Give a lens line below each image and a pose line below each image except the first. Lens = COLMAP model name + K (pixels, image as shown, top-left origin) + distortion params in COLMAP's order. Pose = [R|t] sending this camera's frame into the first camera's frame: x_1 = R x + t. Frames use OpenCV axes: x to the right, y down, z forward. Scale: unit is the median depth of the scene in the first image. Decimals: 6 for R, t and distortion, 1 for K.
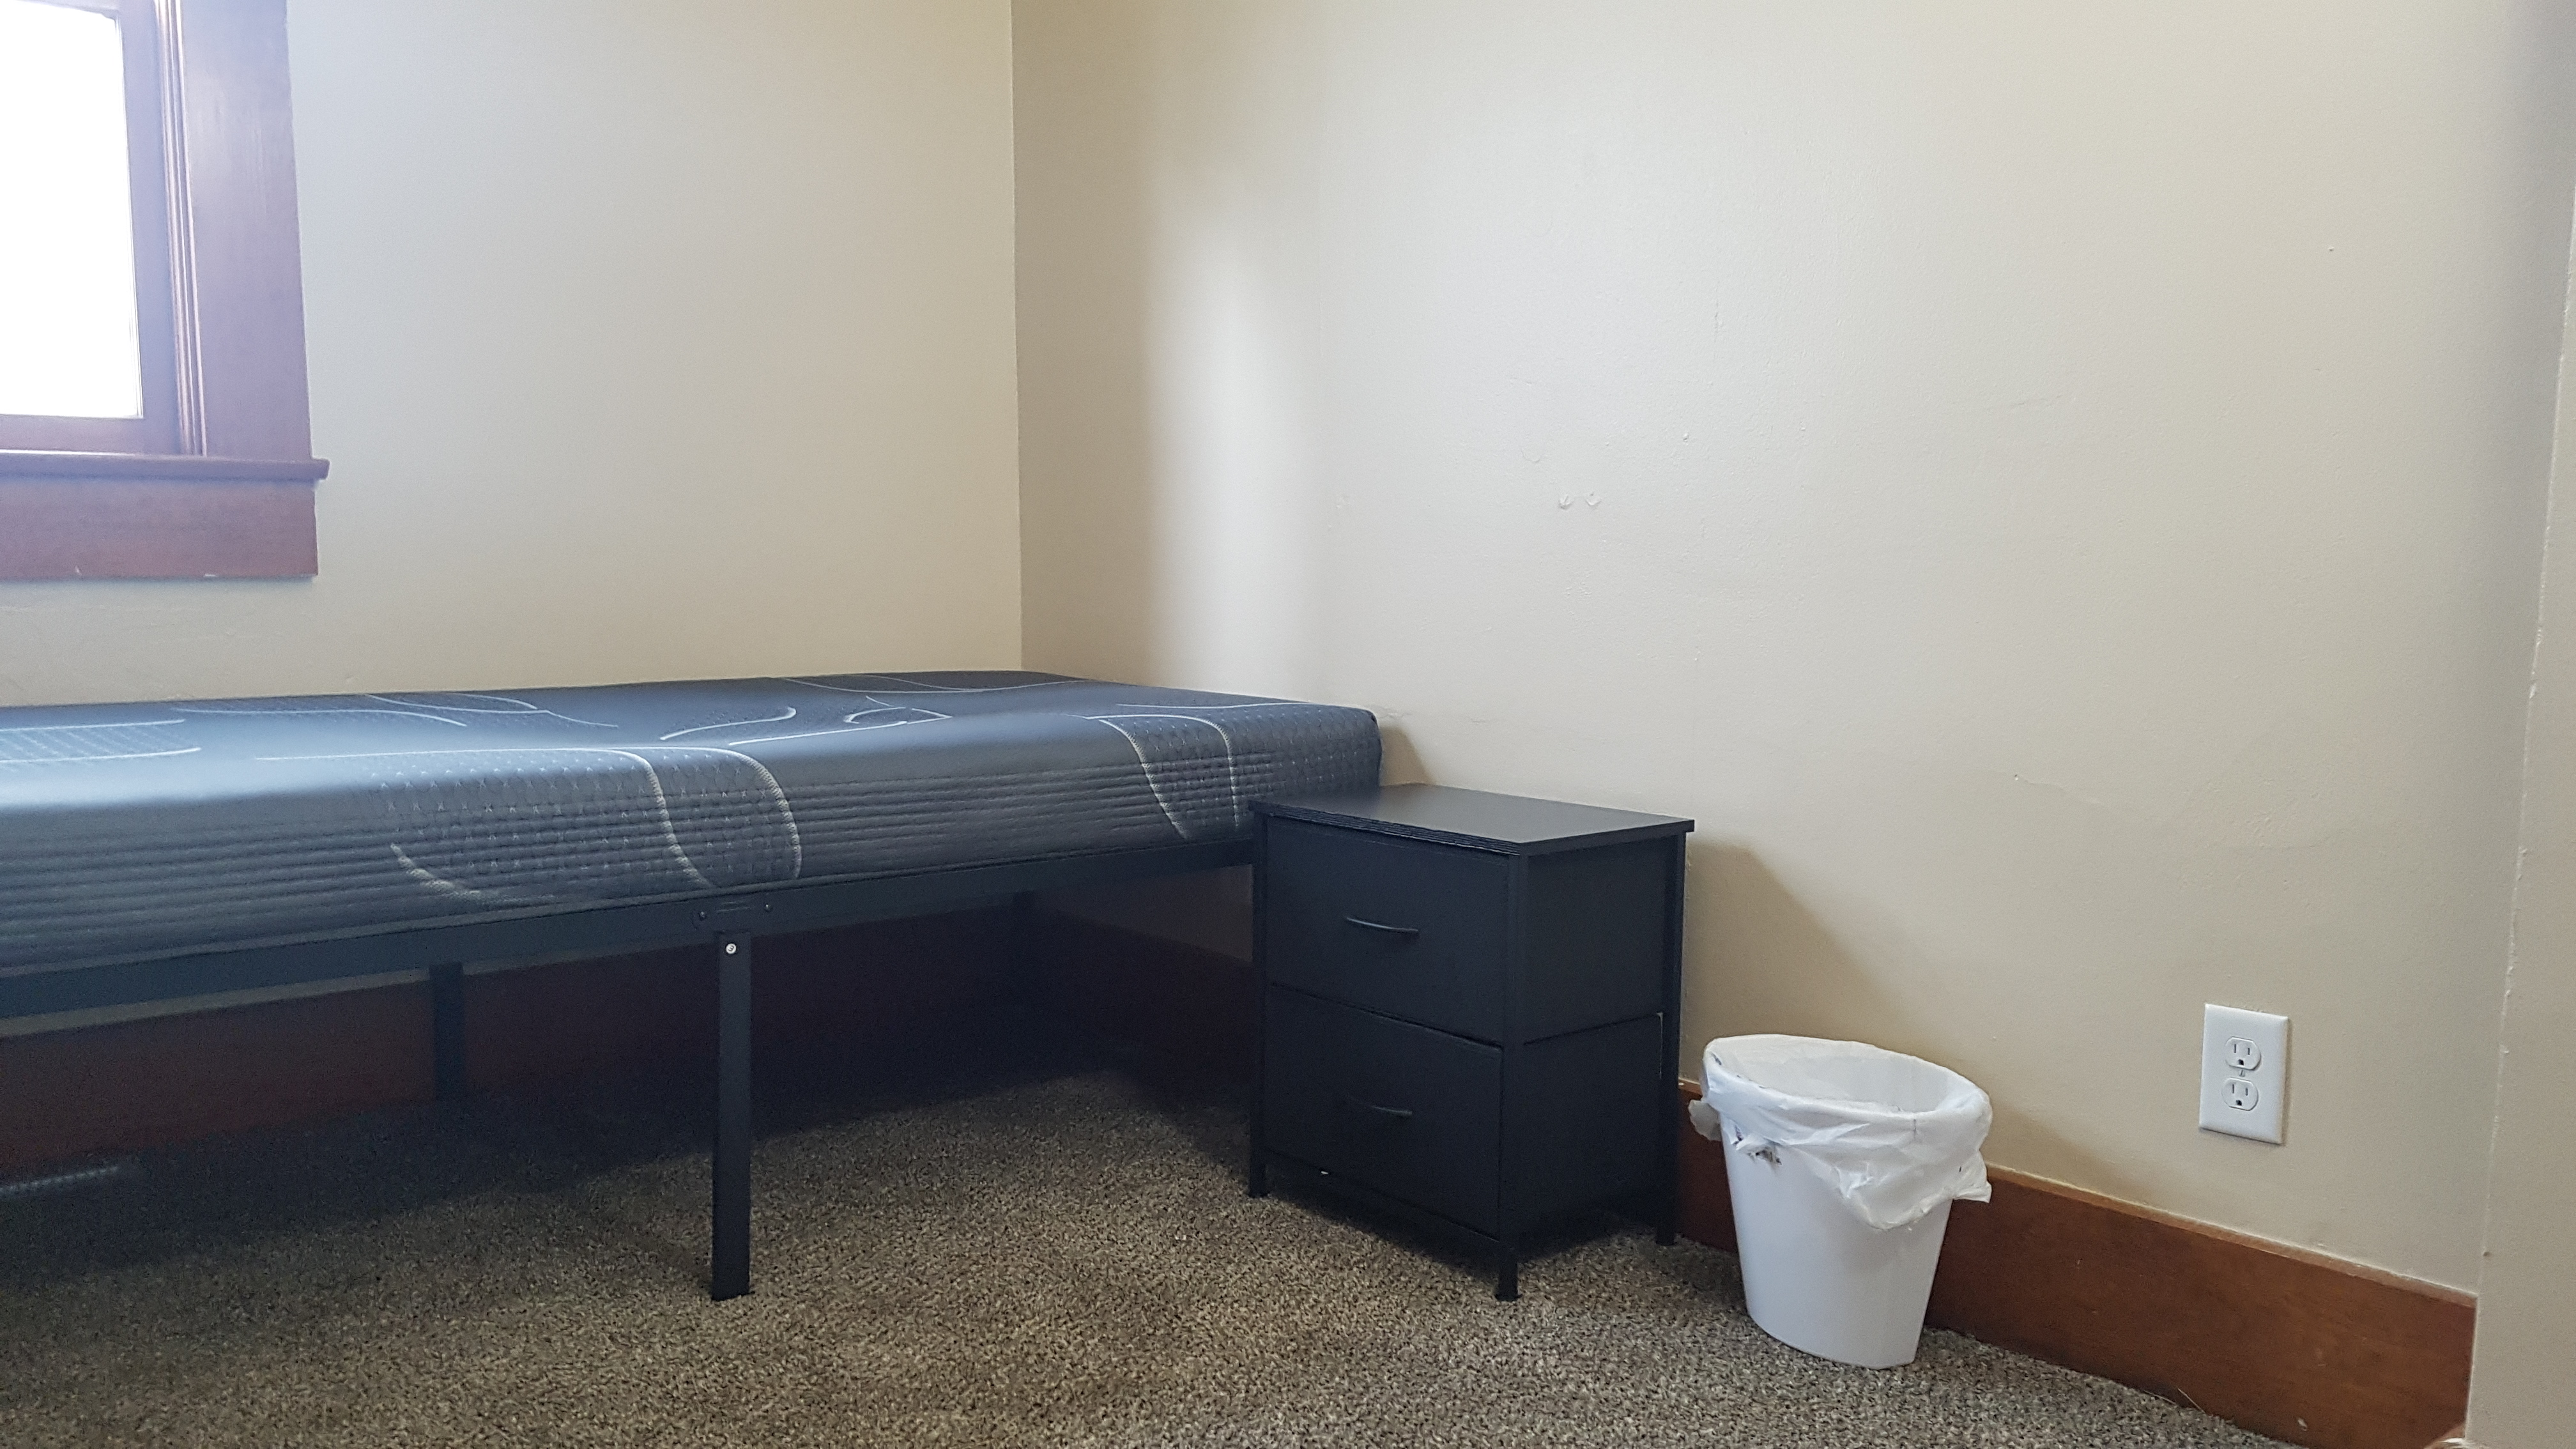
lens RADIAL K [[1865.8, 0, 1288.0], [0, 1865.8, 724.5], [0, 0, 1]] dist [-0.000774, -0.000876]
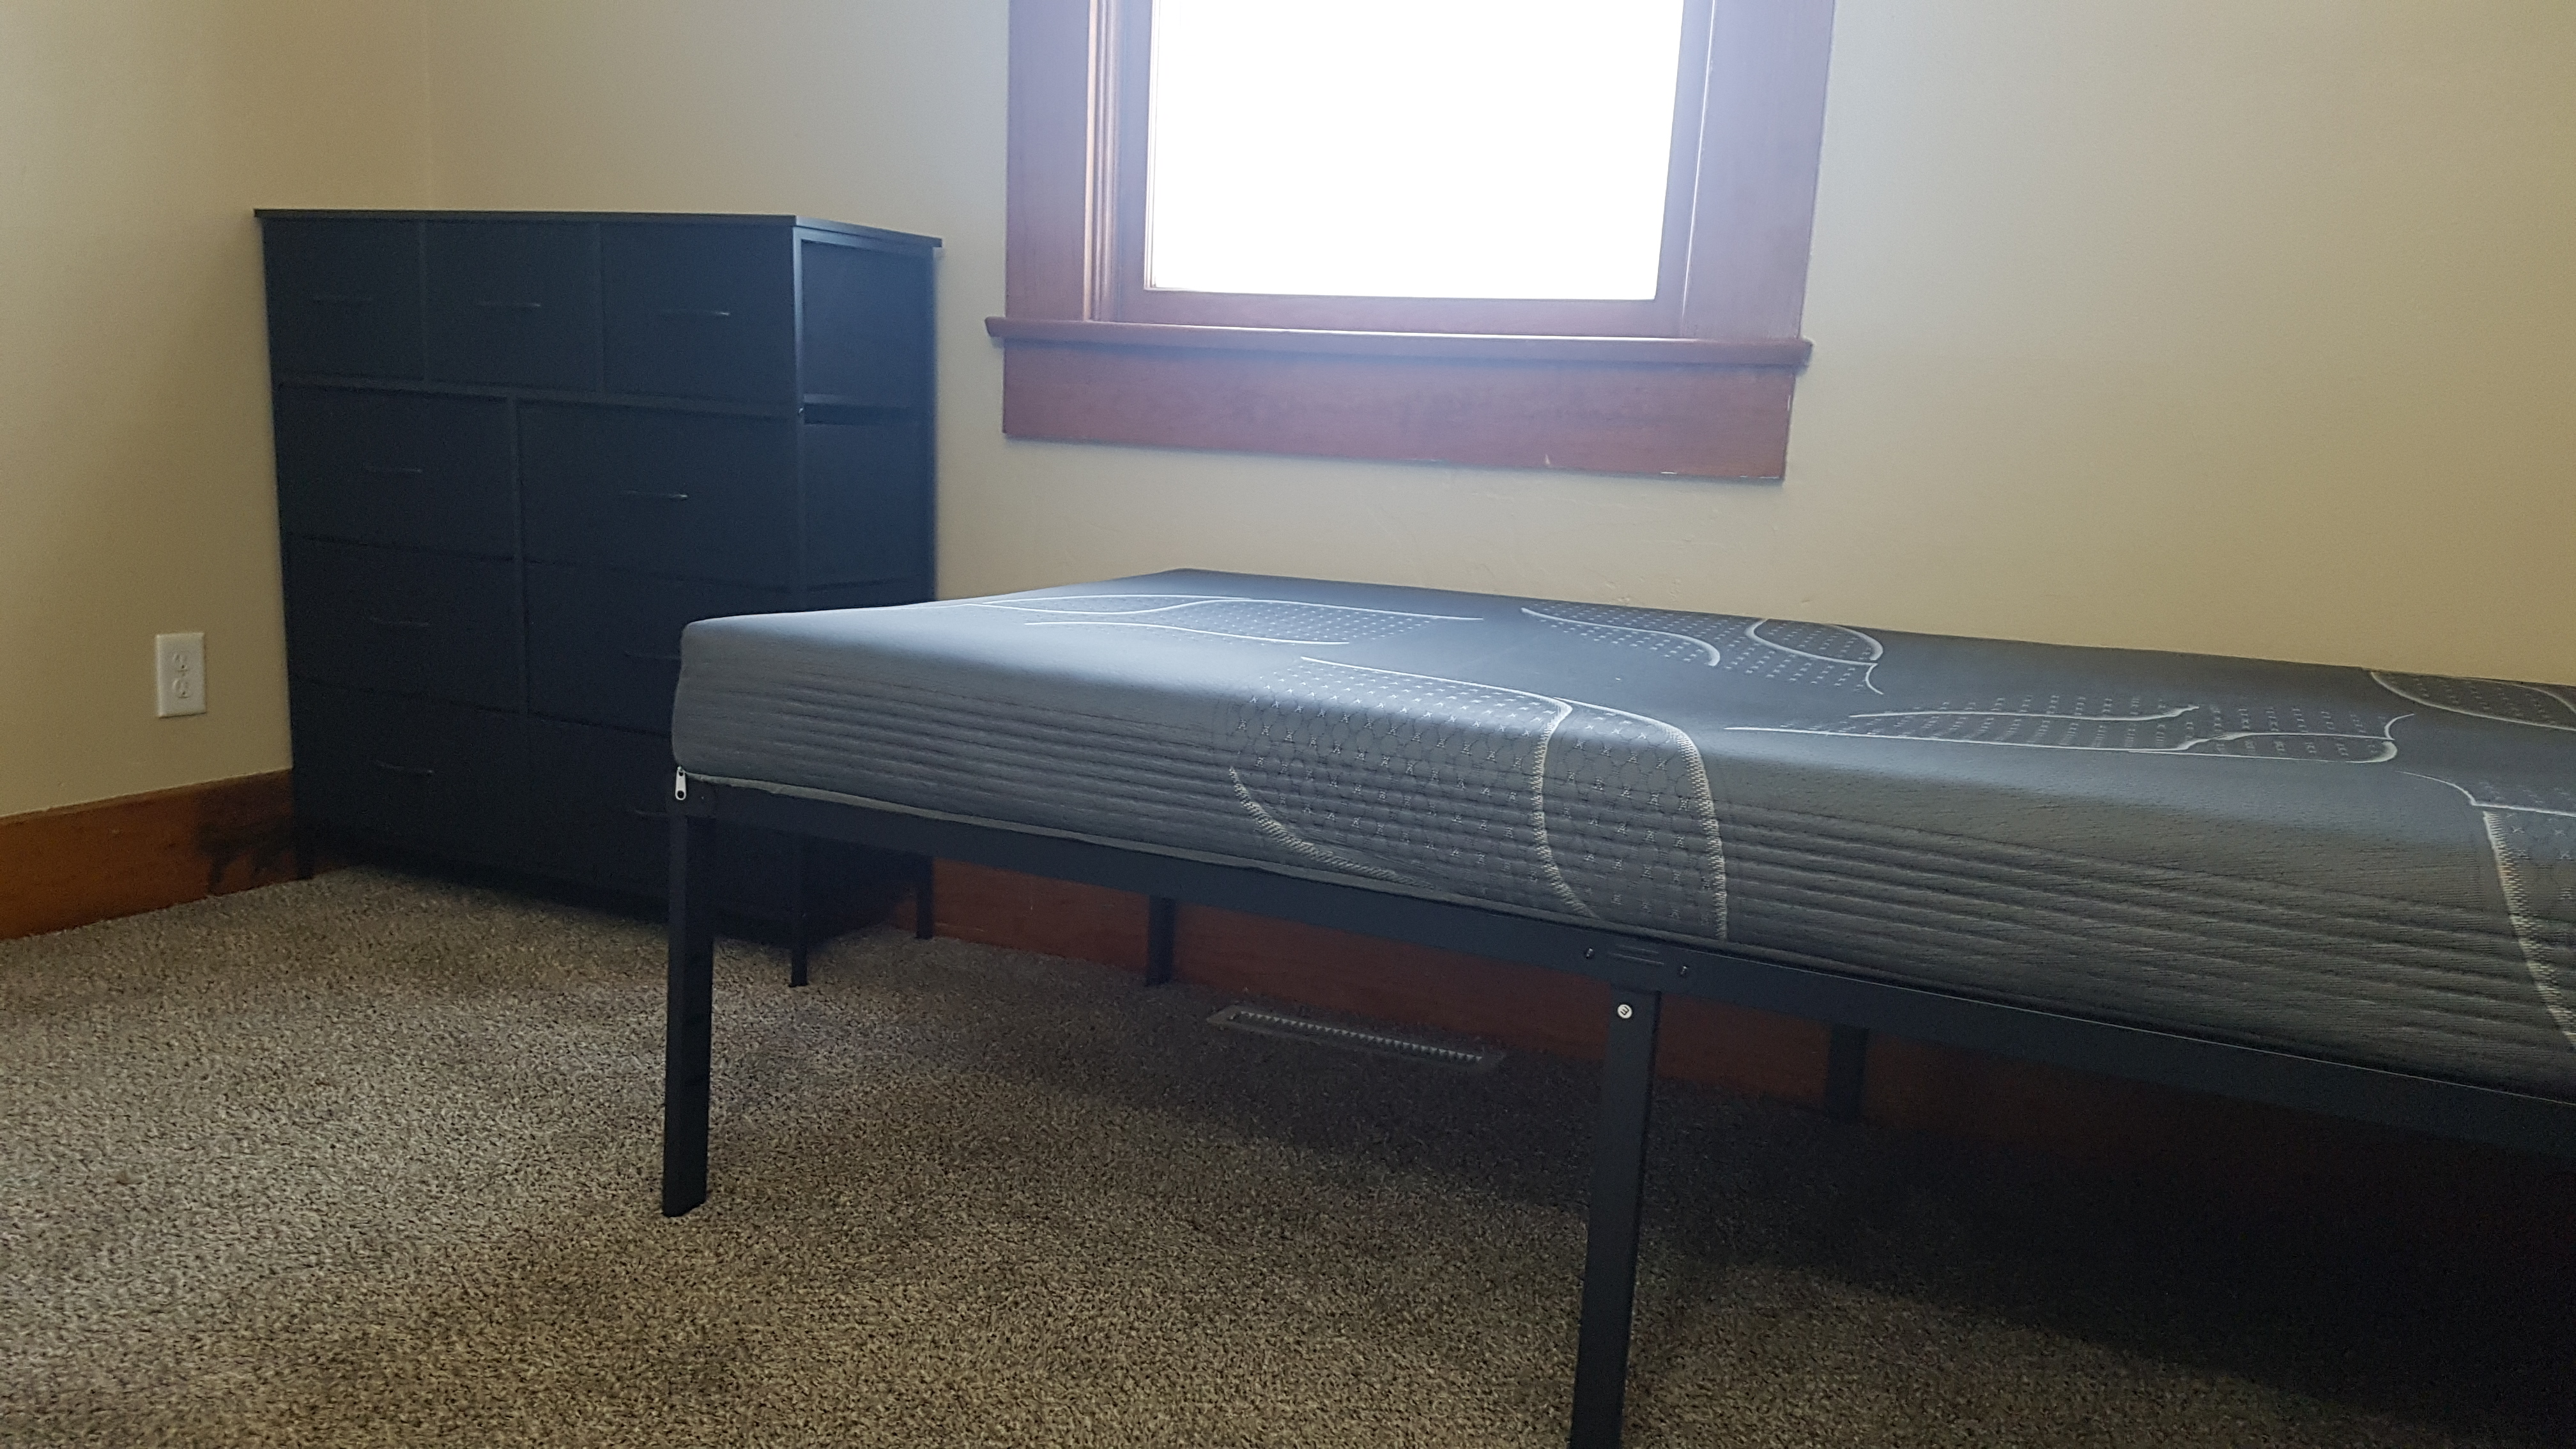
lens RADIAL K [[1947.6, 0, 1288.0], [0, 1947.6, 724.5], [0, 0, 1]] dist [0.032403, -0.001396]
pose [[0.368046, 0.153683, -0.917019, 0.324884], [-0.125694, 0.985416, 0.114698, -0.057141], [0.921273, 0.073050, 0.381995, 0.609815]]
